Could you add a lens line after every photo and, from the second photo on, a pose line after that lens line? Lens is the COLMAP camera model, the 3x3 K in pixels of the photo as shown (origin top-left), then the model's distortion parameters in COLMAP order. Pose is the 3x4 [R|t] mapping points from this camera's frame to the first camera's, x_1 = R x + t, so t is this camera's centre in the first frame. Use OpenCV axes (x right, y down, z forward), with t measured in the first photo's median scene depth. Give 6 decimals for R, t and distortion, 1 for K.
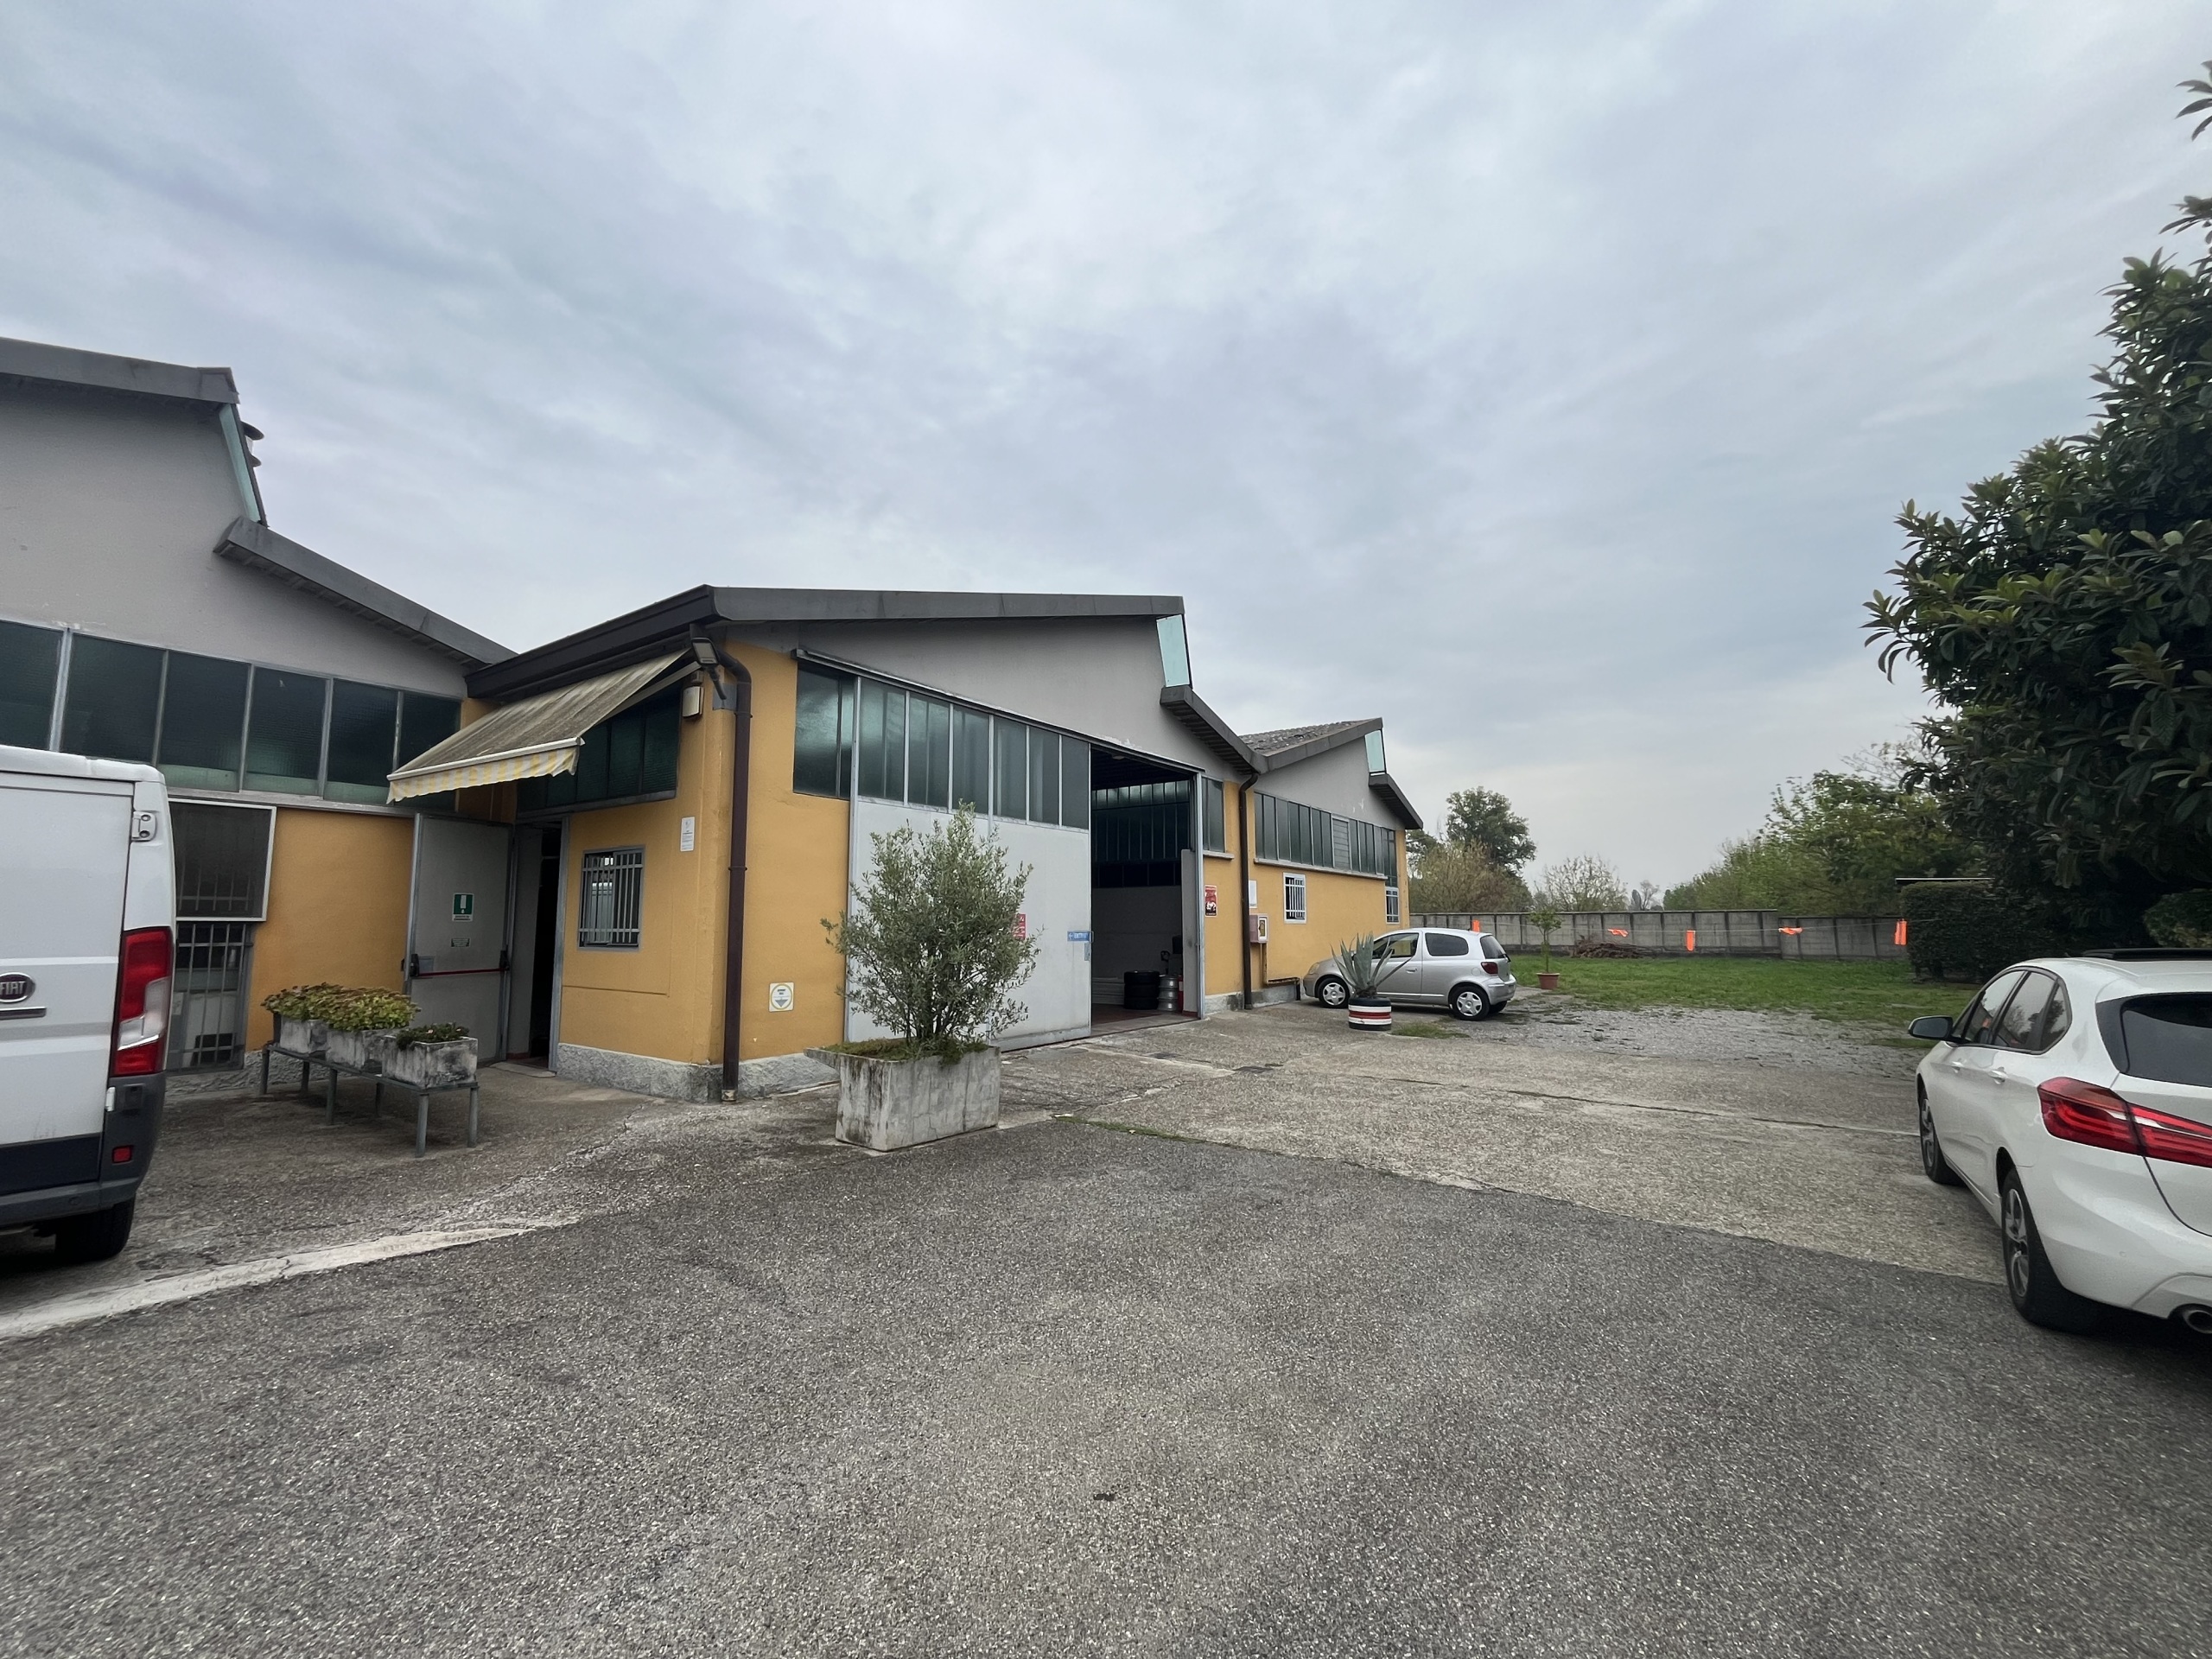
lens RADIAL K [[900.7, 0, 1100.4], [0, 900.7, 863.2], [0, 0, 1]] dist [0.000187, -0.000342]
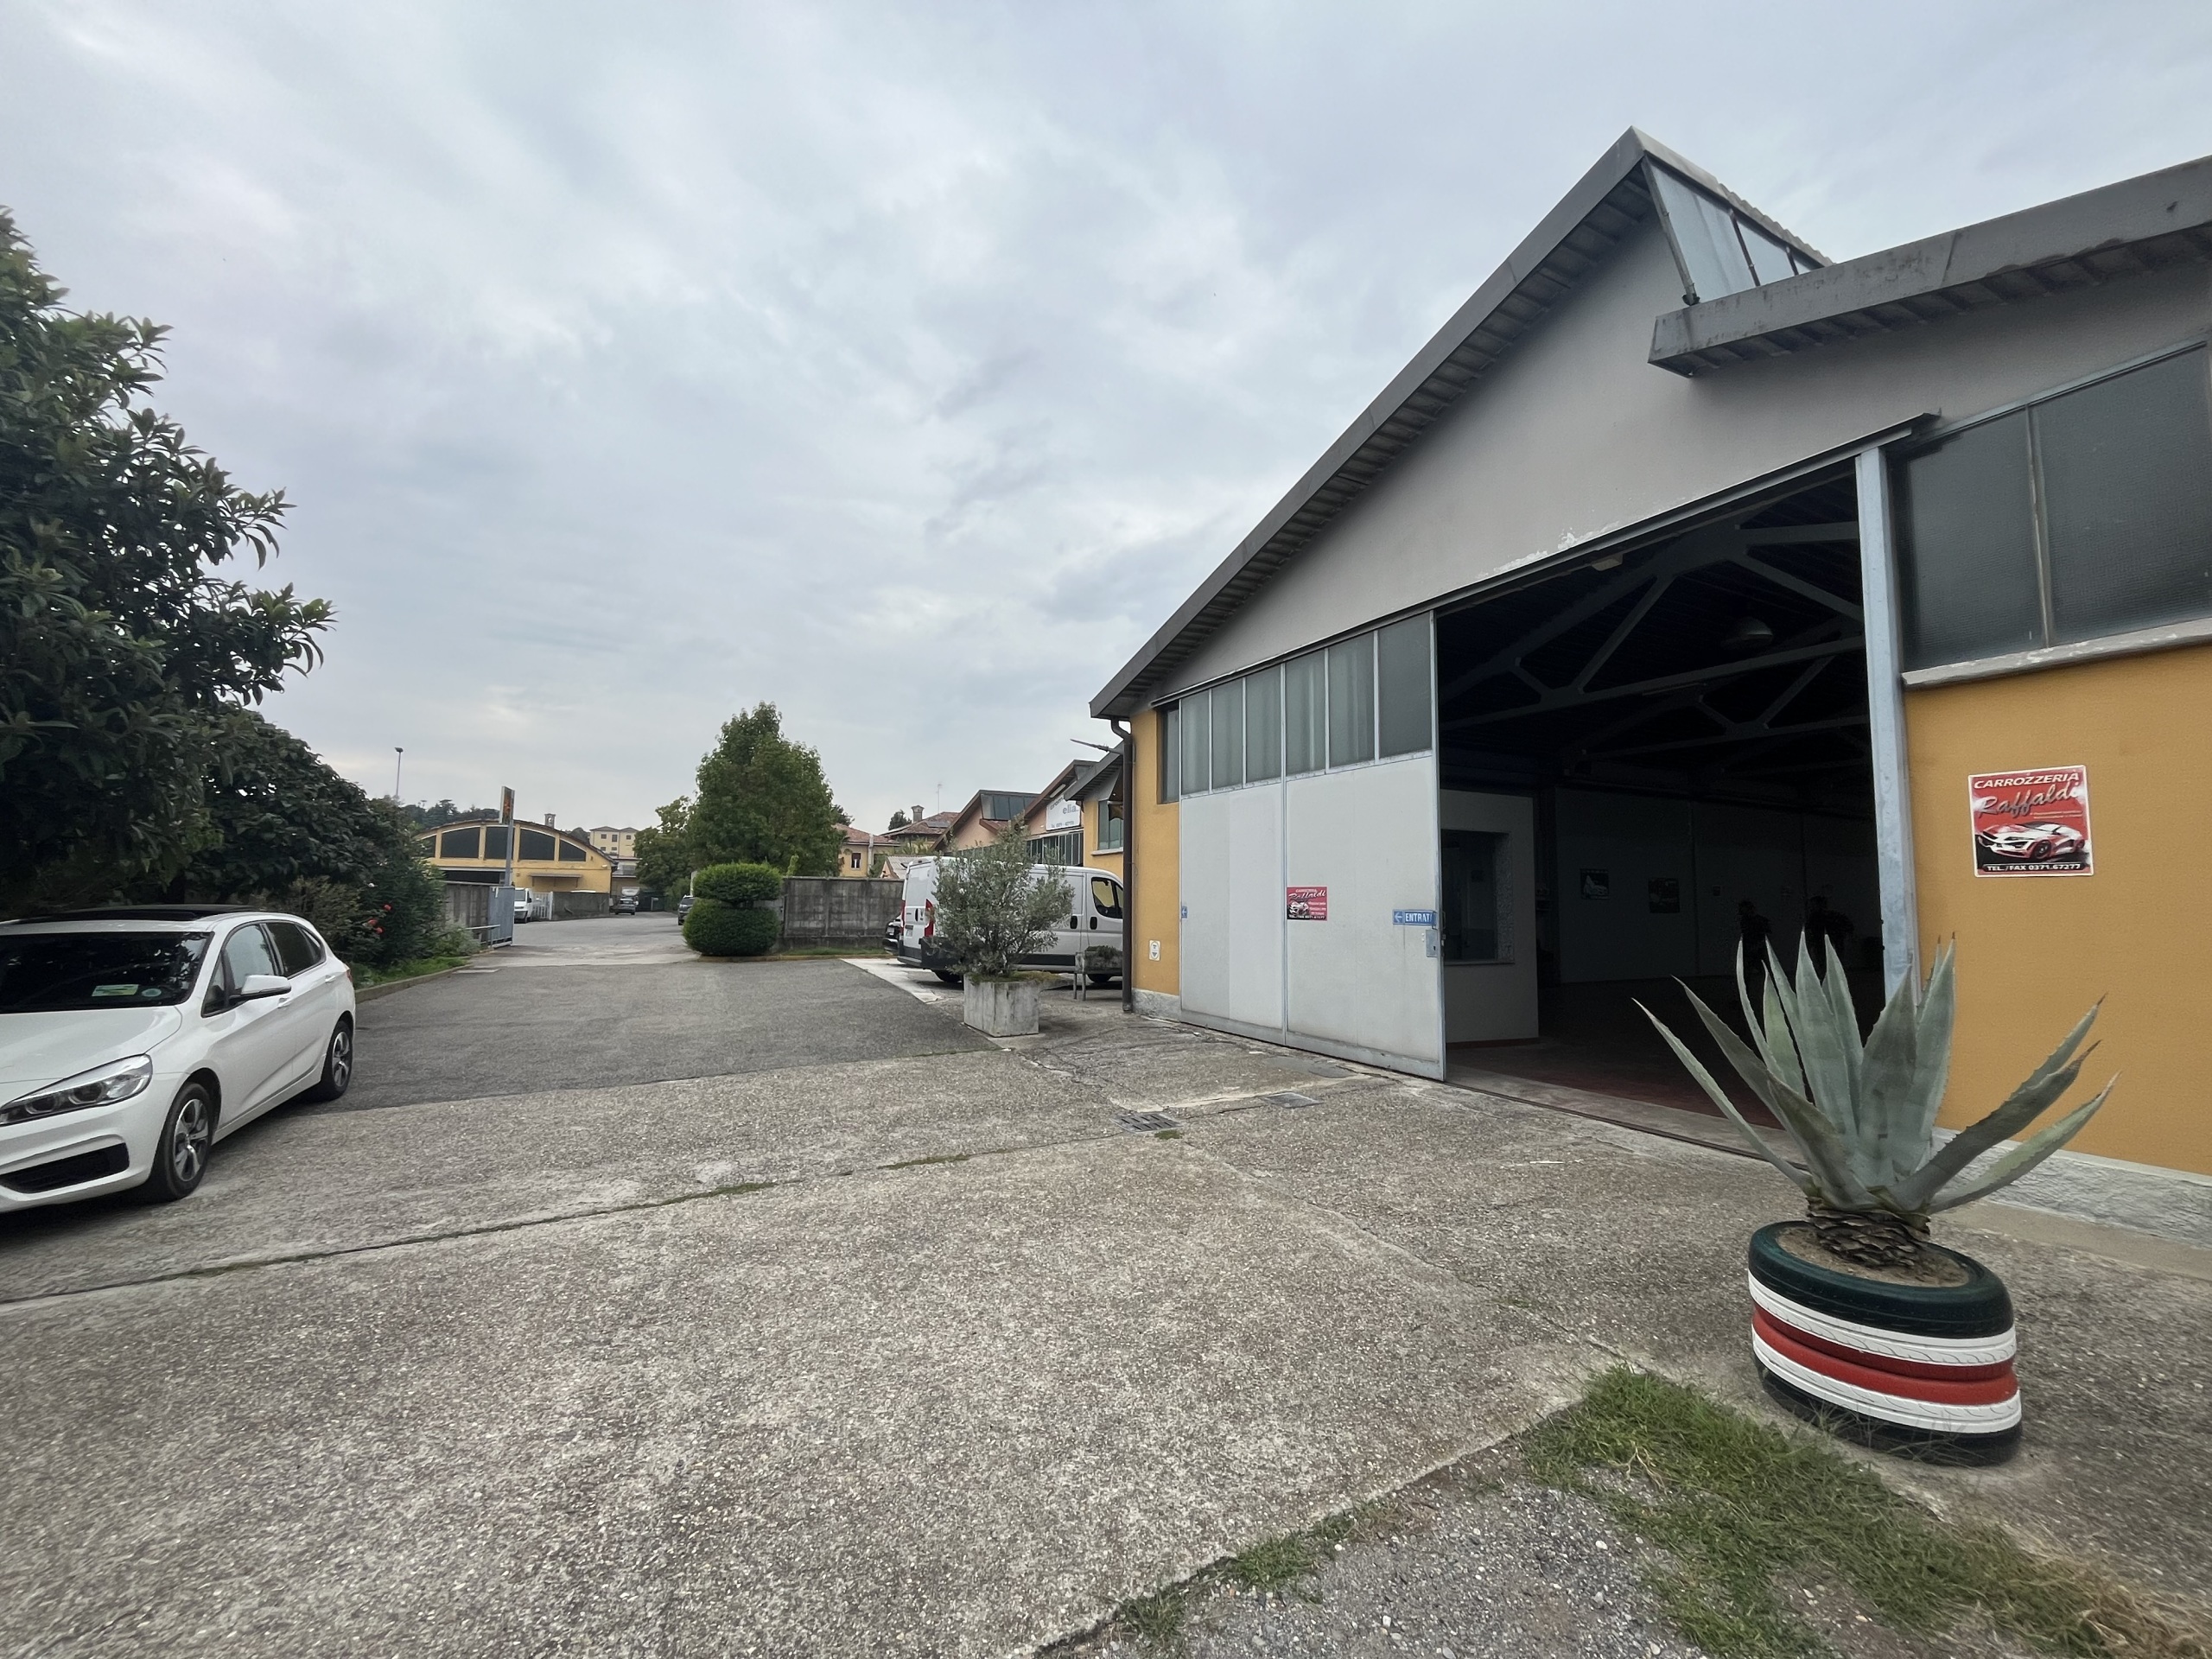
lens RADIAL K [[900.7, 0, 1102.2], [0, 900.7, 832.4], [0, 0, 1]] dist [0.000187, -0.000342]
pose [[-0.466868, -0.056748, -0.882504, 0.654437], [0.068935, 0.992567, -0.100294, 0.068642], [0.881636, -0.107659, -0.459486, 1.098281]]
